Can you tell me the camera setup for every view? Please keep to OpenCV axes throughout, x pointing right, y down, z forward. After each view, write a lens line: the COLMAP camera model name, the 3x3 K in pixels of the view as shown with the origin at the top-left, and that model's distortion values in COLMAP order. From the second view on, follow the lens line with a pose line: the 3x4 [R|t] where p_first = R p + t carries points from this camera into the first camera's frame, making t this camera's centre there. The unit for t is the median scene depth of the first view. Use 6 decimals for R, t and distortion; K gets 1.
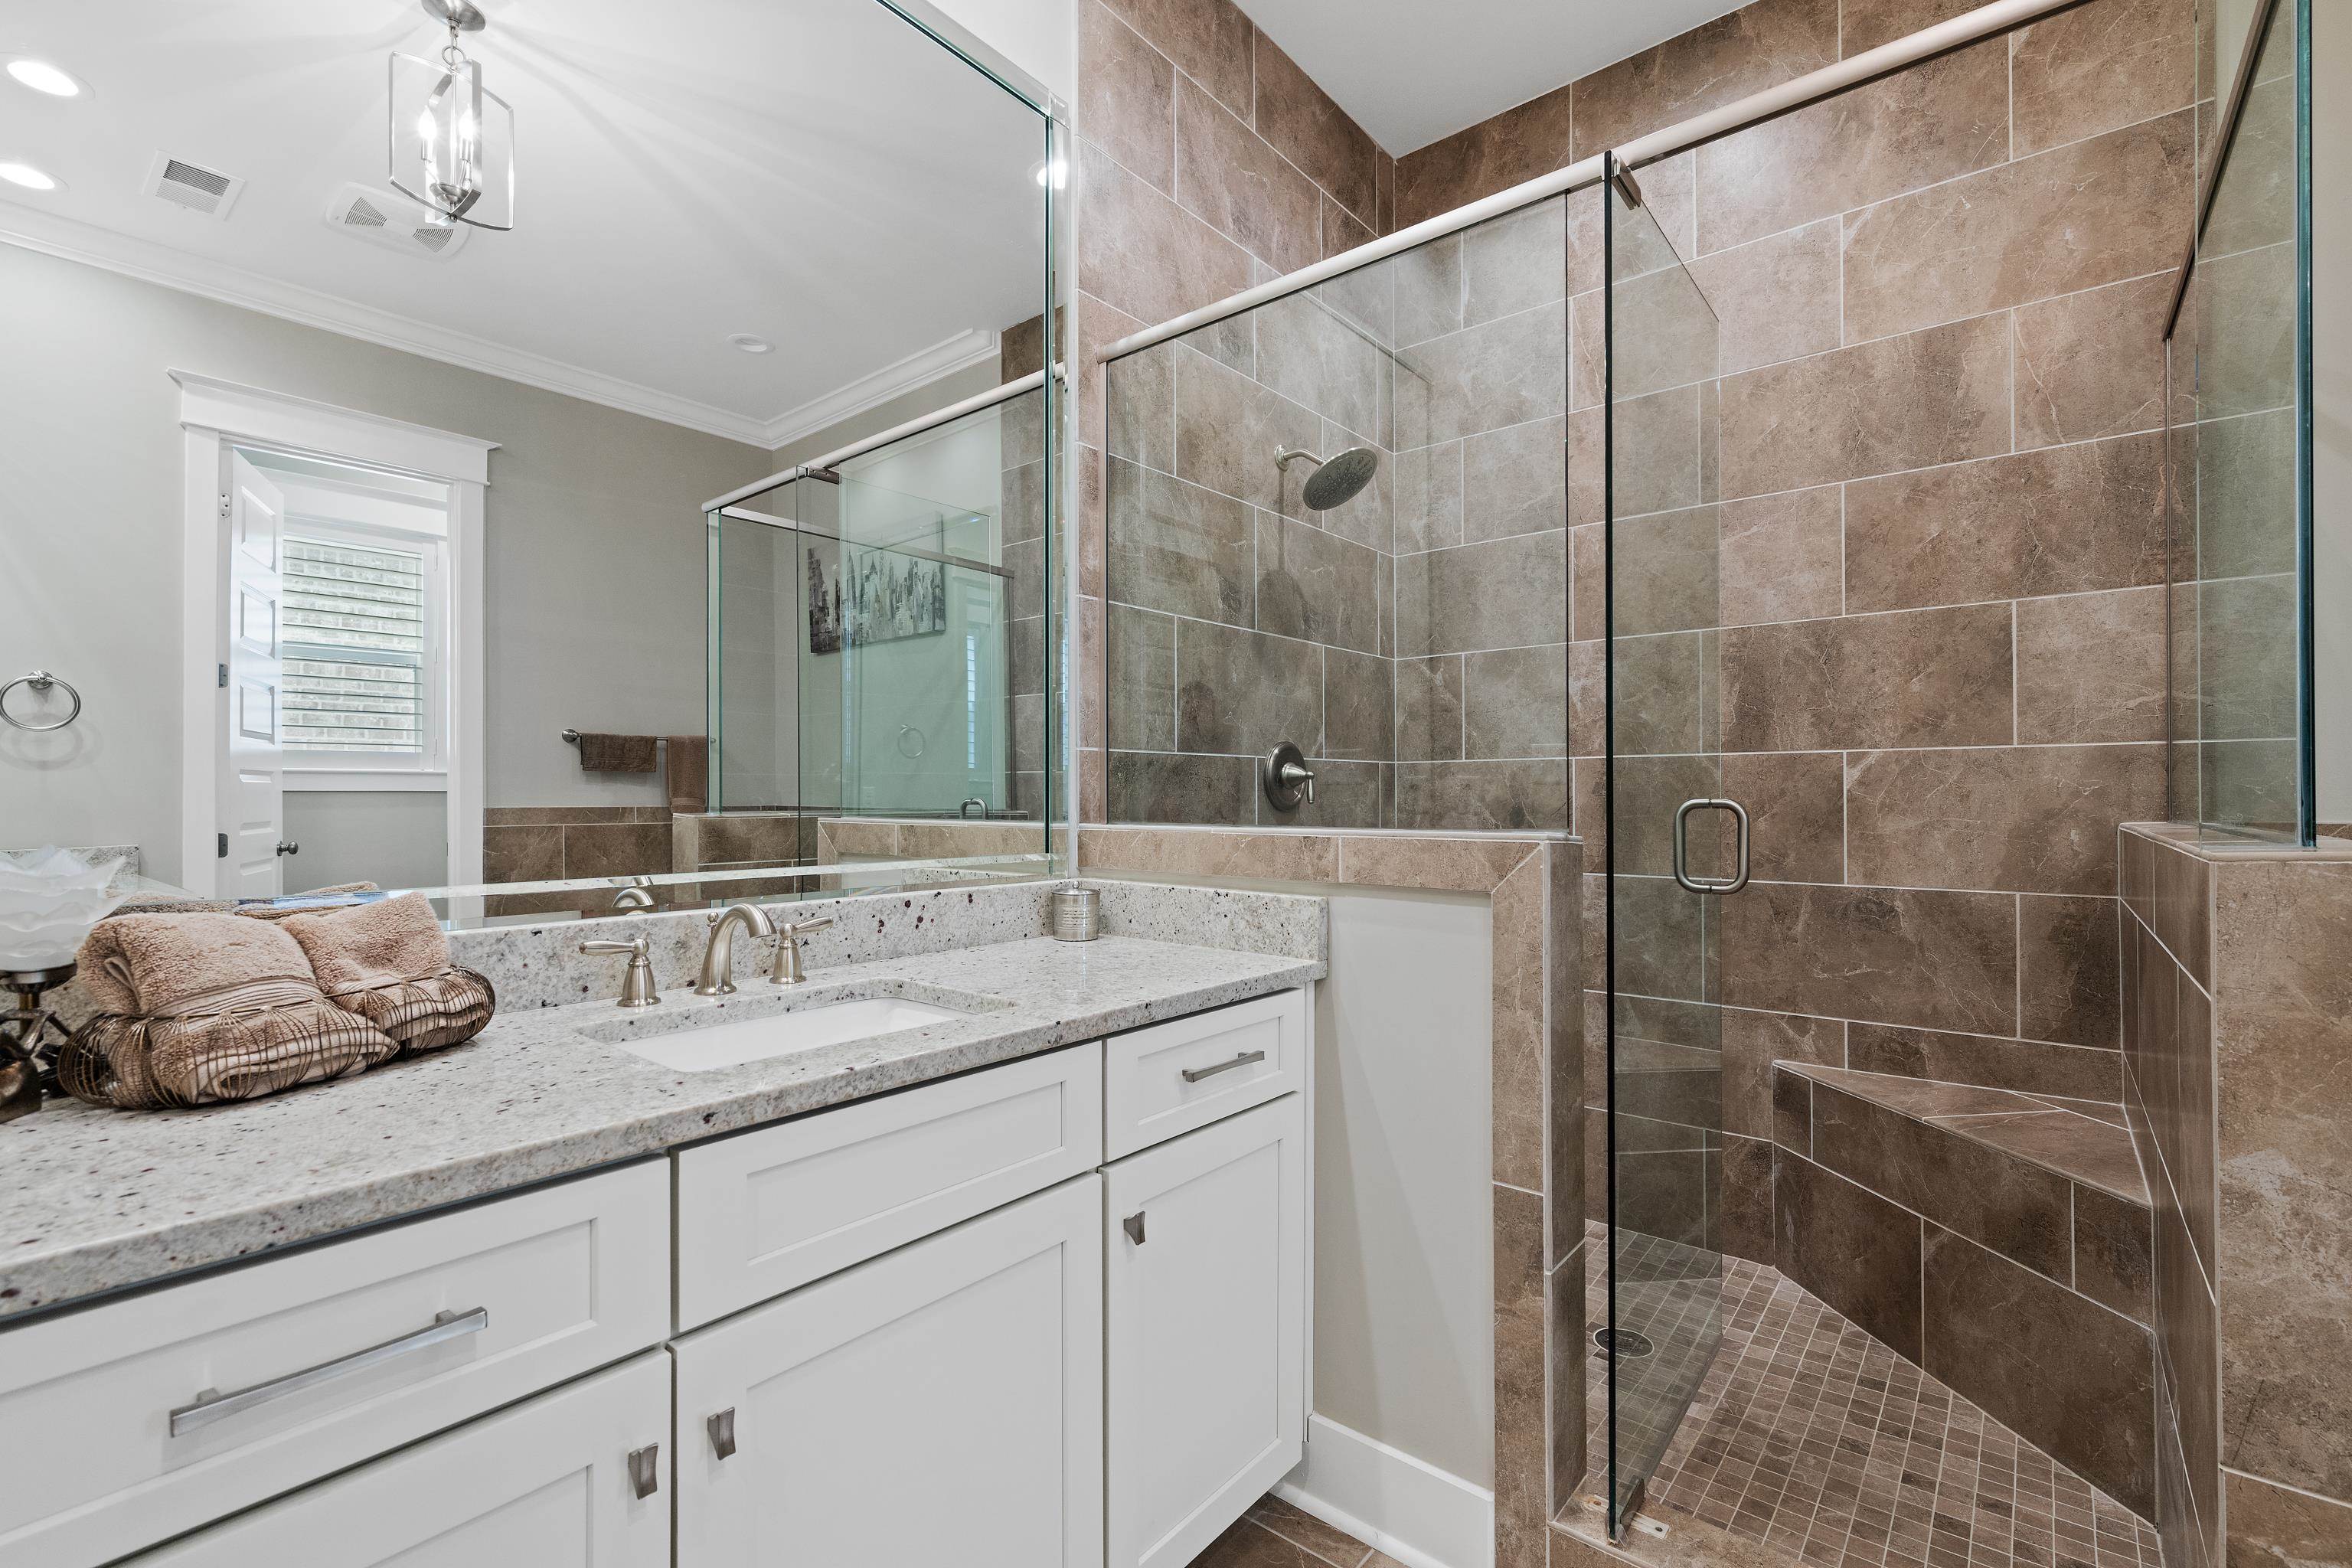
lens RADIAL K [[1024.9, 0, 1184.4], [0, 1024.9, 792.4], [0, 0, 1]] dist [0.000383, 0.000184]
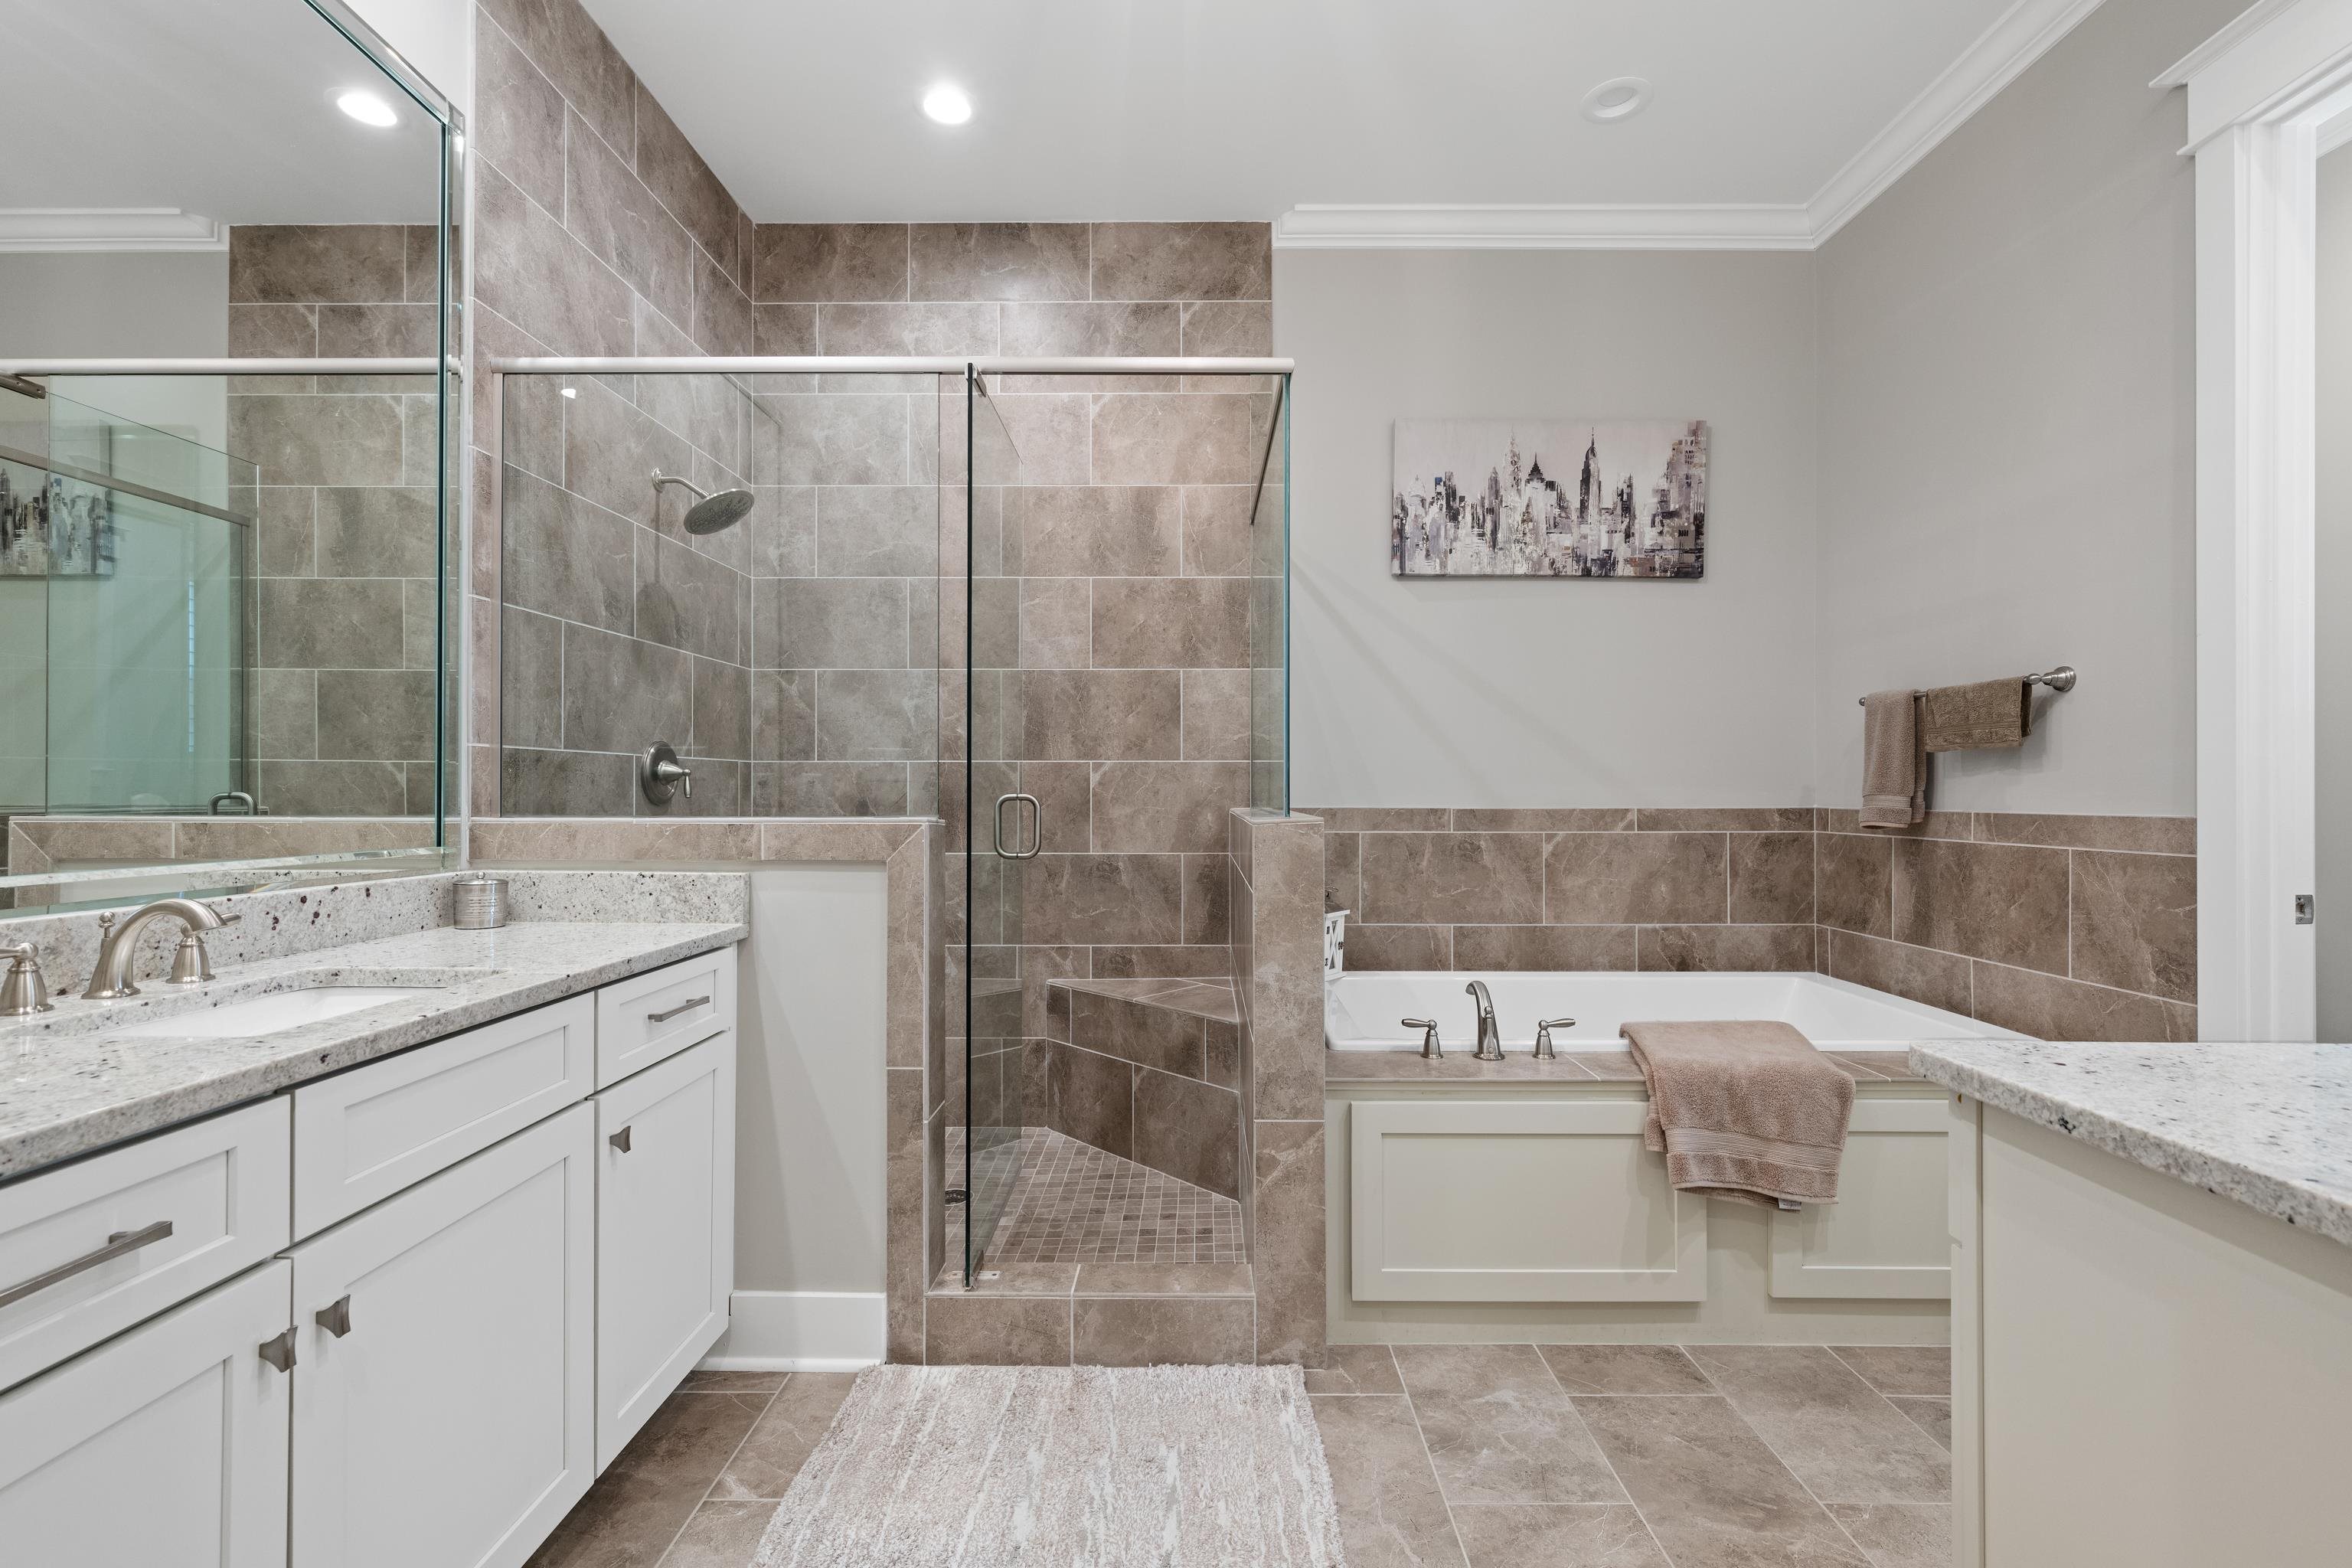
lens RADIAL K [[1024.9, 0, 1184.4], [0, 1024.9, 792.4], [0, 0, 1]] dist [0.000383, 0.000184]
pose [[0.777889, 0.002359, 0.628397, -0.190454], [-0.005204, 0.999983, 0.002688, -0.001071], [-0.628380, -0.005361, 0.777888, -0.246592]]
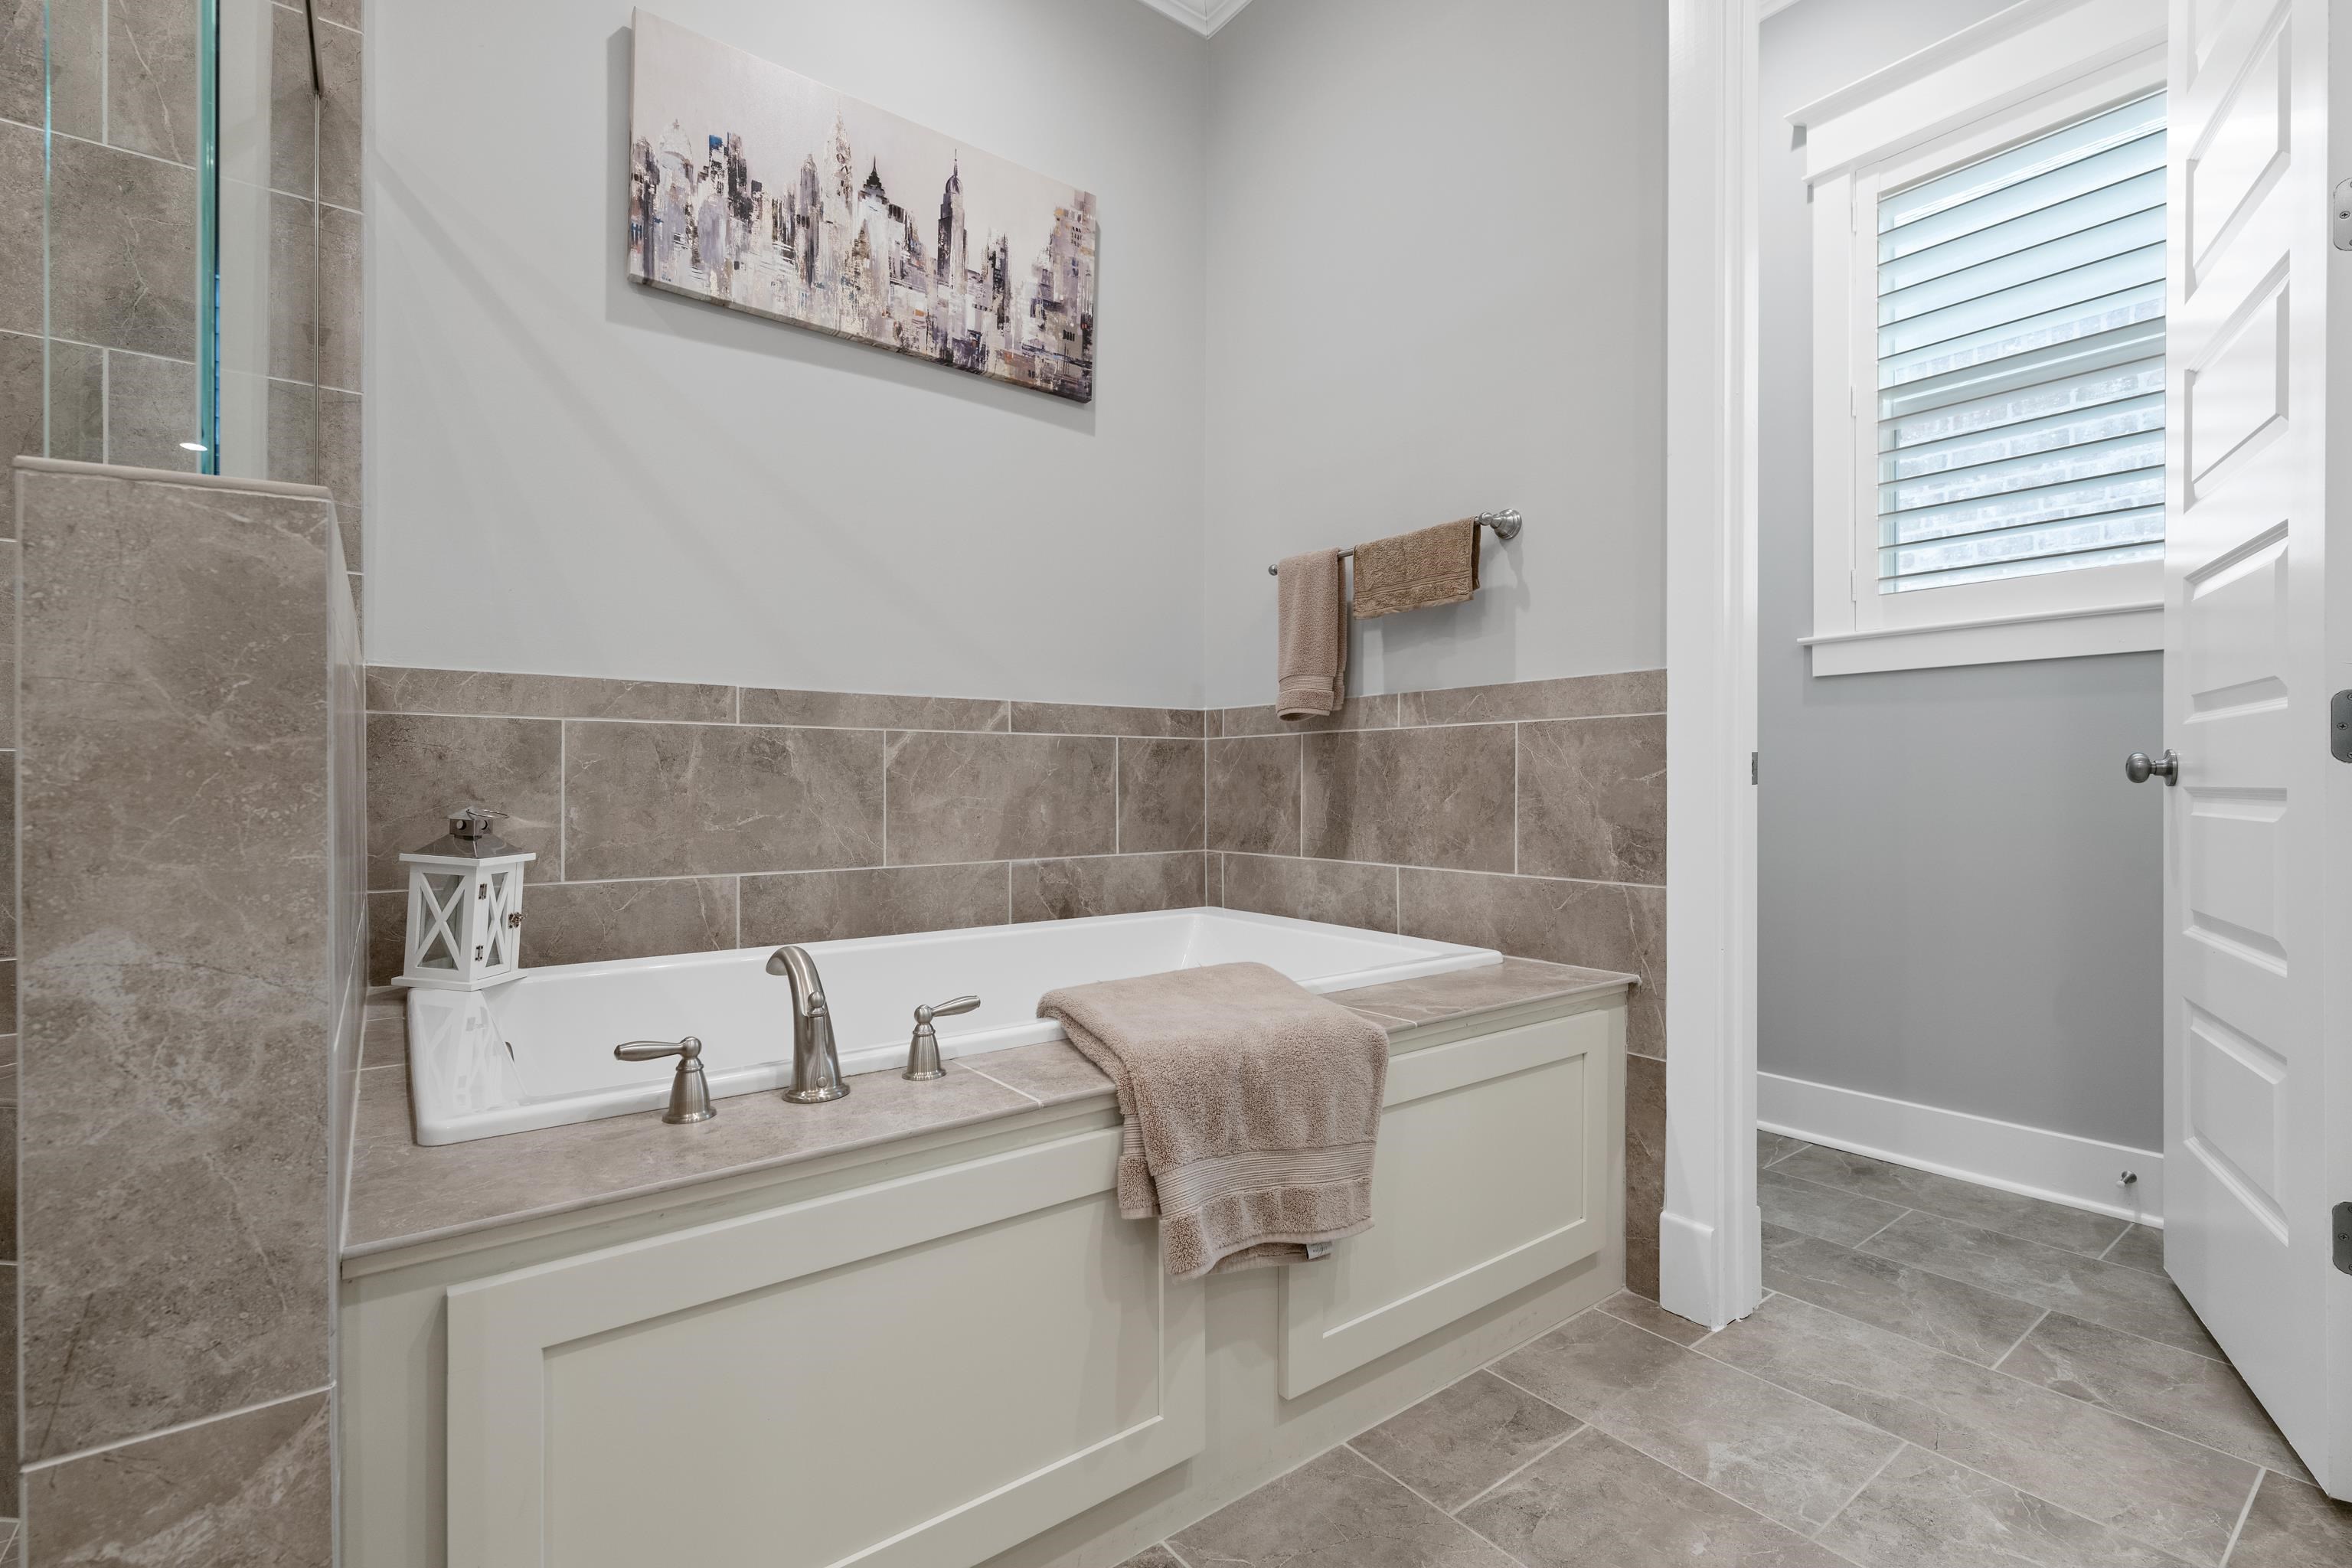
lens RADIAL K [[1014.3, 0, 1213.3], [0, 1014.3, 797.9], [0, 0, 1]] dist [0.001695, 0.000202]
pose [[0.196529, -0.004142, 0.980489, 0.275749], [-0.011575, 0.999912, 0.006544, 0.122555], [-0.980430, -0.012635, 0.196464, 0.096826]]
